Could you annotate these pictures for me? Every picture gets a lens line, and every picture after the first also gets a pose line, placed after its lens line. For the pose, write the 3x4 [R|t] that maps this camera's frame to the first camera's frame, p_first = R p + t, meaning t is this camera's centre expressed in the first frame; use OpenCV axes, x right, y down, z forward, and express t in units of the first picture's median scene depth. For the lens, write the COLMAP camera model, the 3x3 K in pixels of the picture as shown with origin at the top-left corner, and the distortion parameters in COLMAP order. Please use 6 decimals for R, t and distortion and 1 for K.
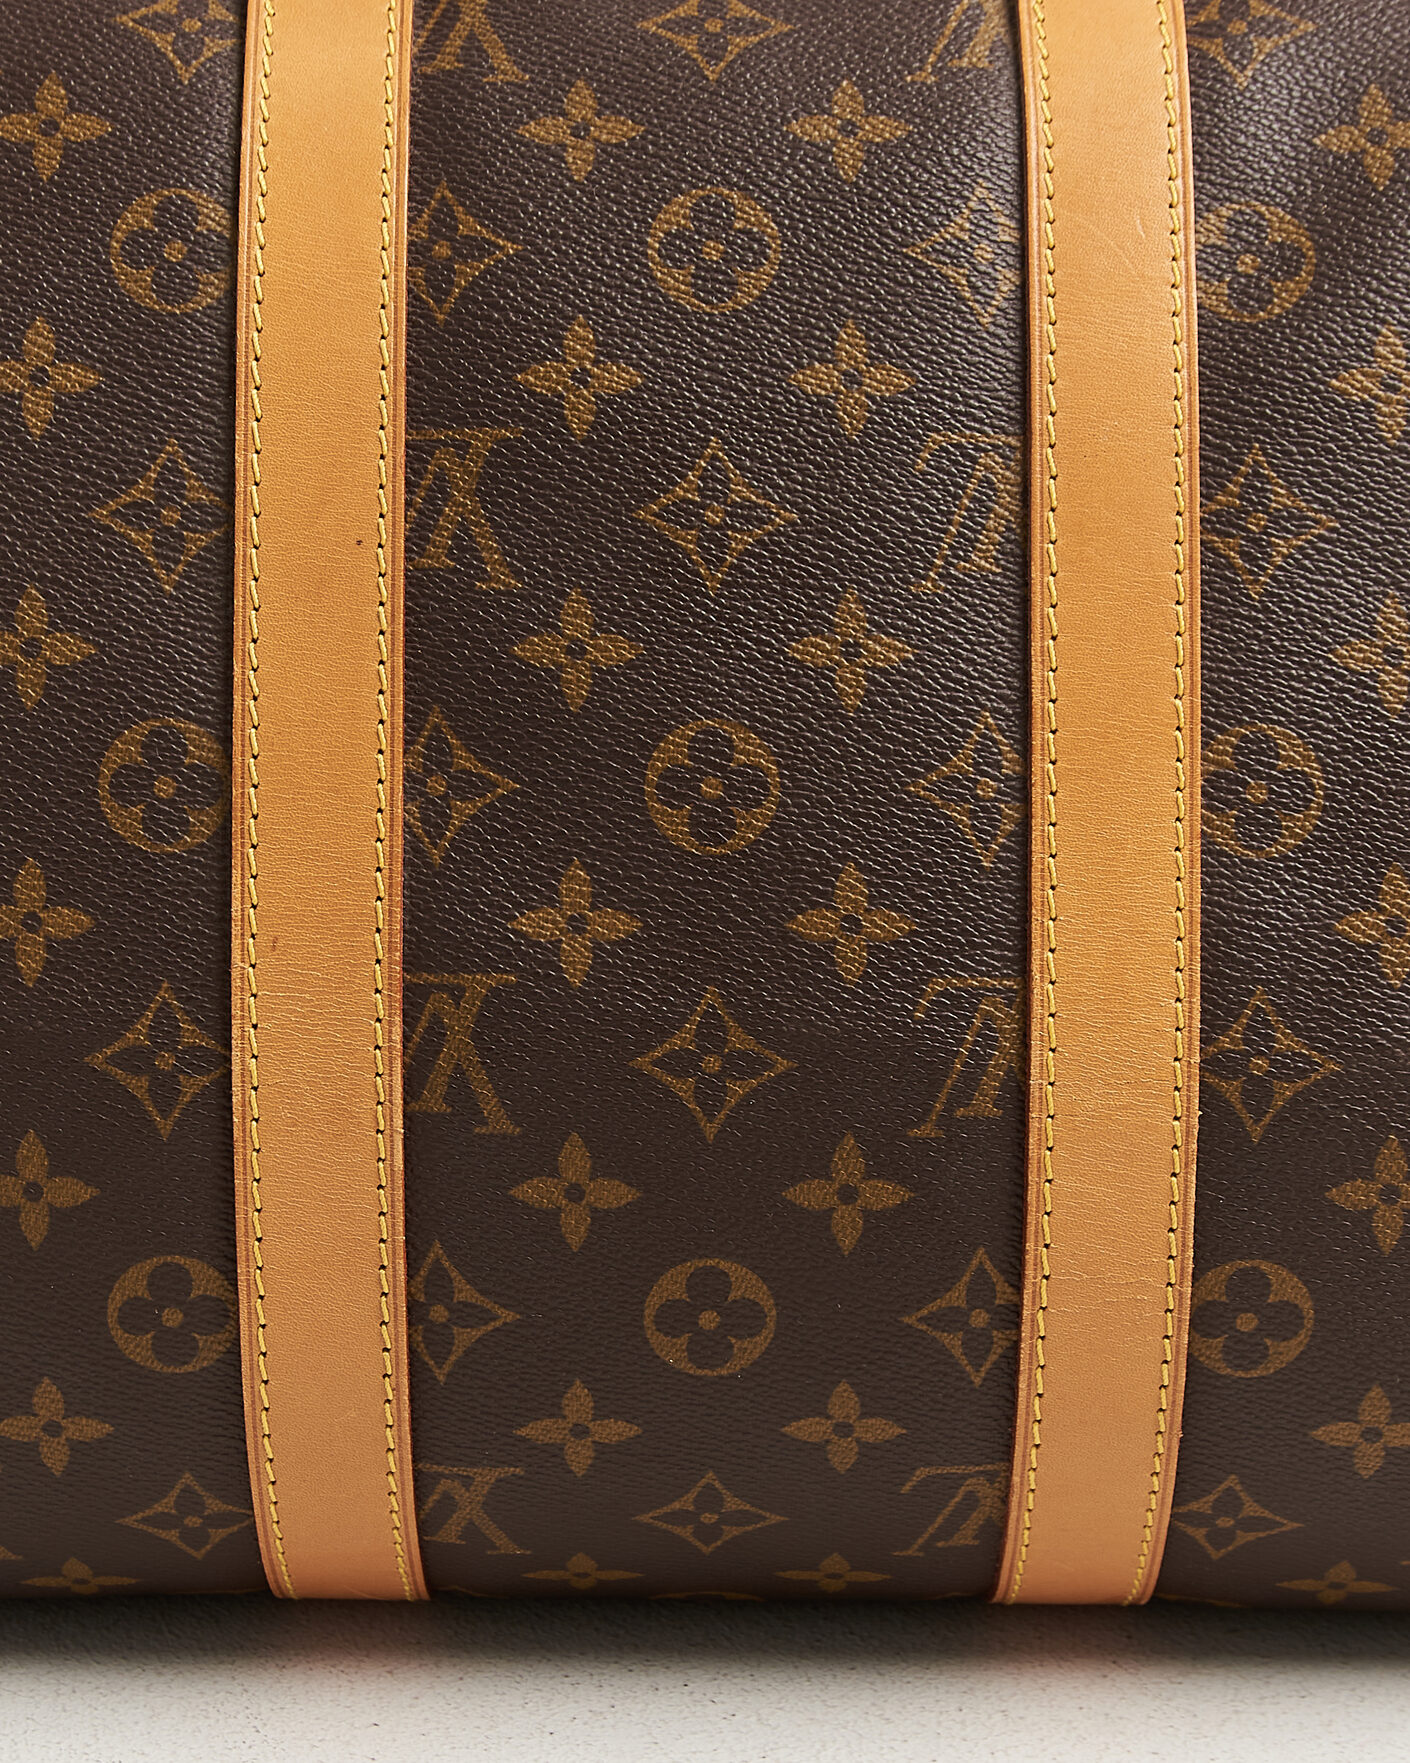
lens RADIAL K [[2768.7, 0, 699.1], [0, 2768.7, 885.7], [0, 0, 1]] dist [-0.093150, 0.000000]
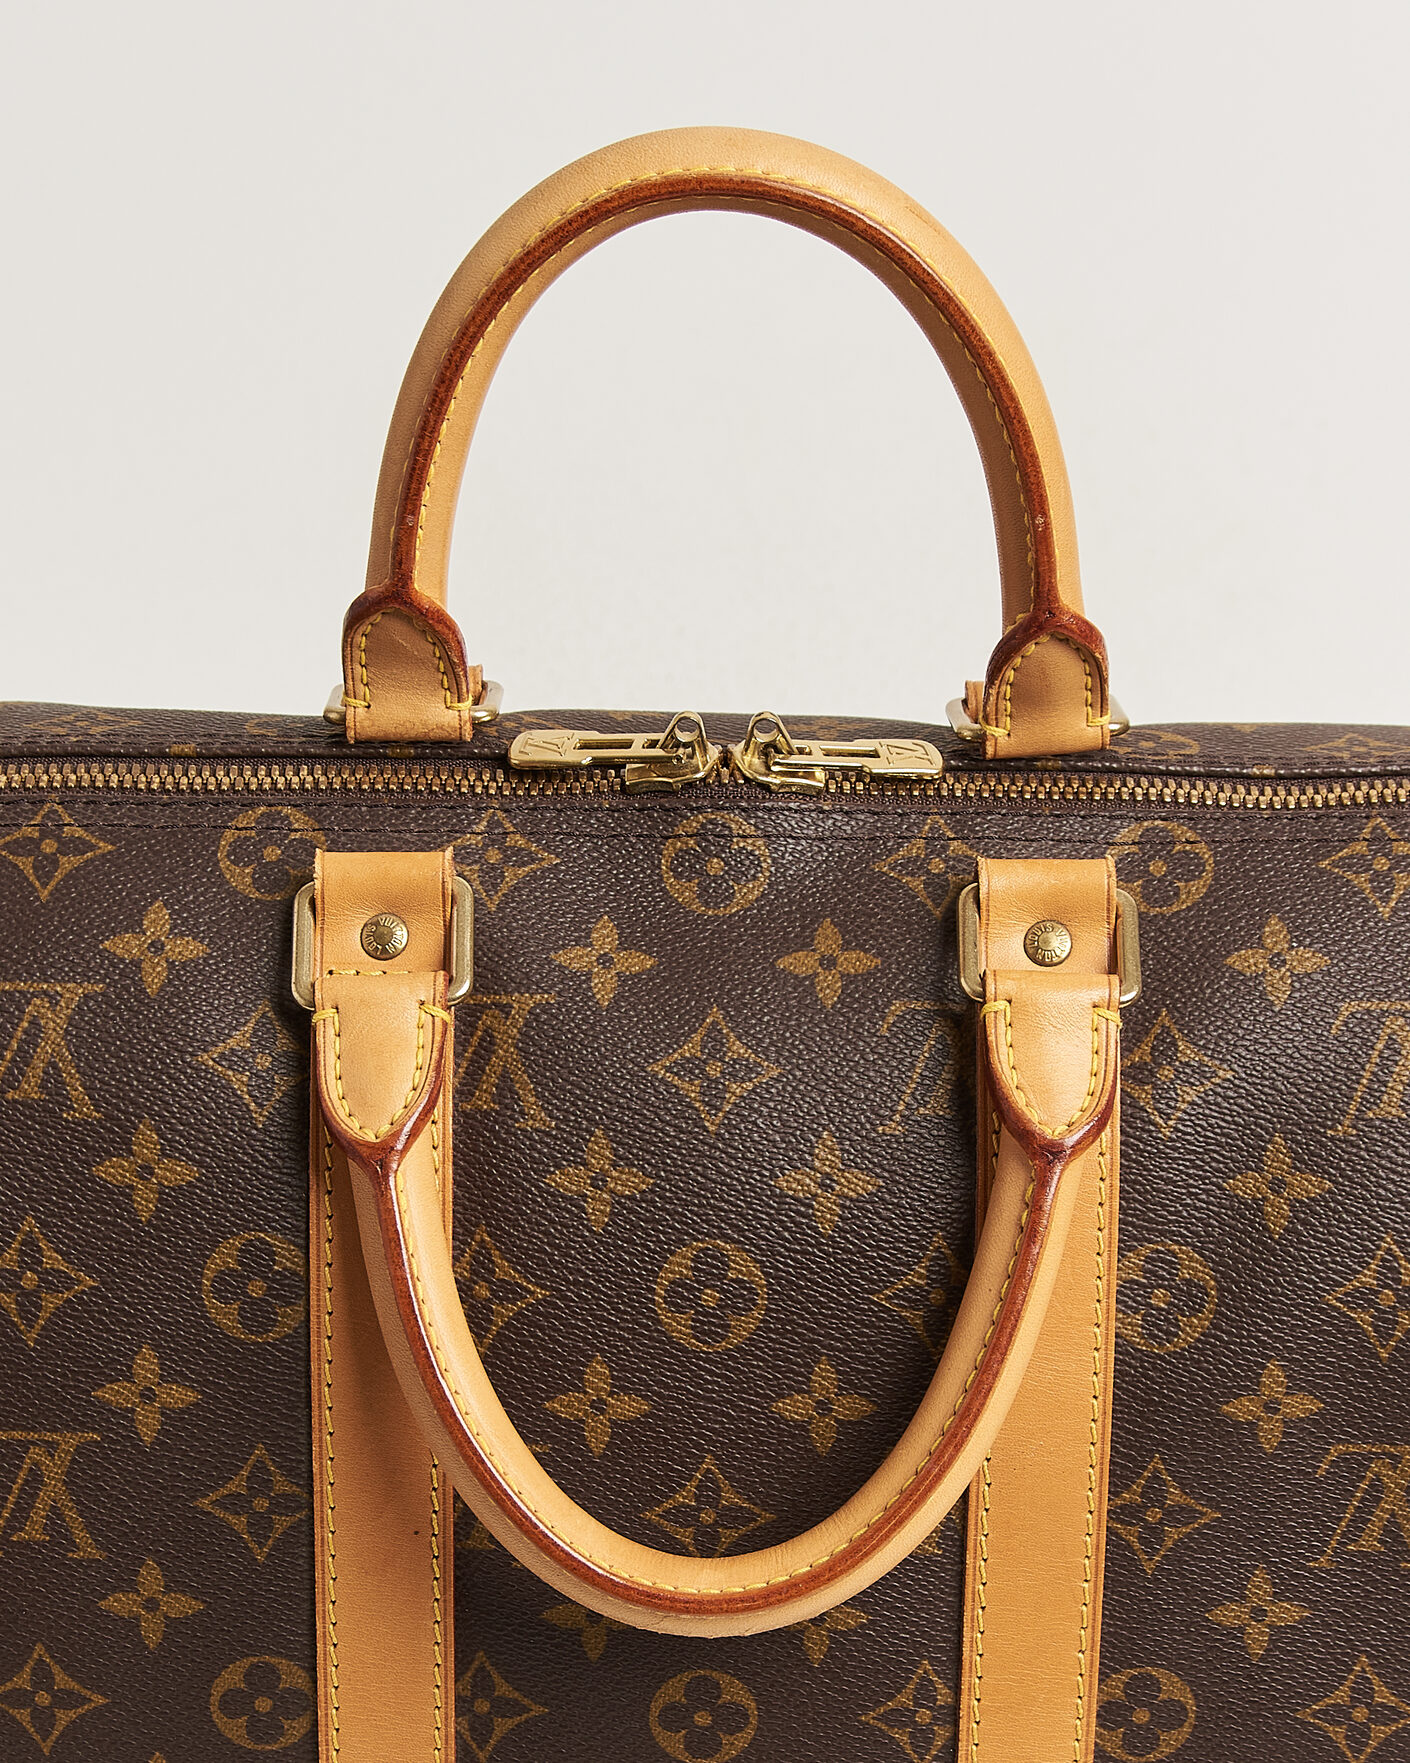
lens RADIAL K [[2337.5, 0, 716.7], [0, 2337.5, 879.7], [0, 0, 1]] dist [-0.083622, 0.000000]
pose [[0.999907, 0.013270, 0.003066, 0.002644], [-0.013604, 0.984100, 0.177094, -0.585873], [-0.000668, -0.177119, 0.984189, 0.042339]]
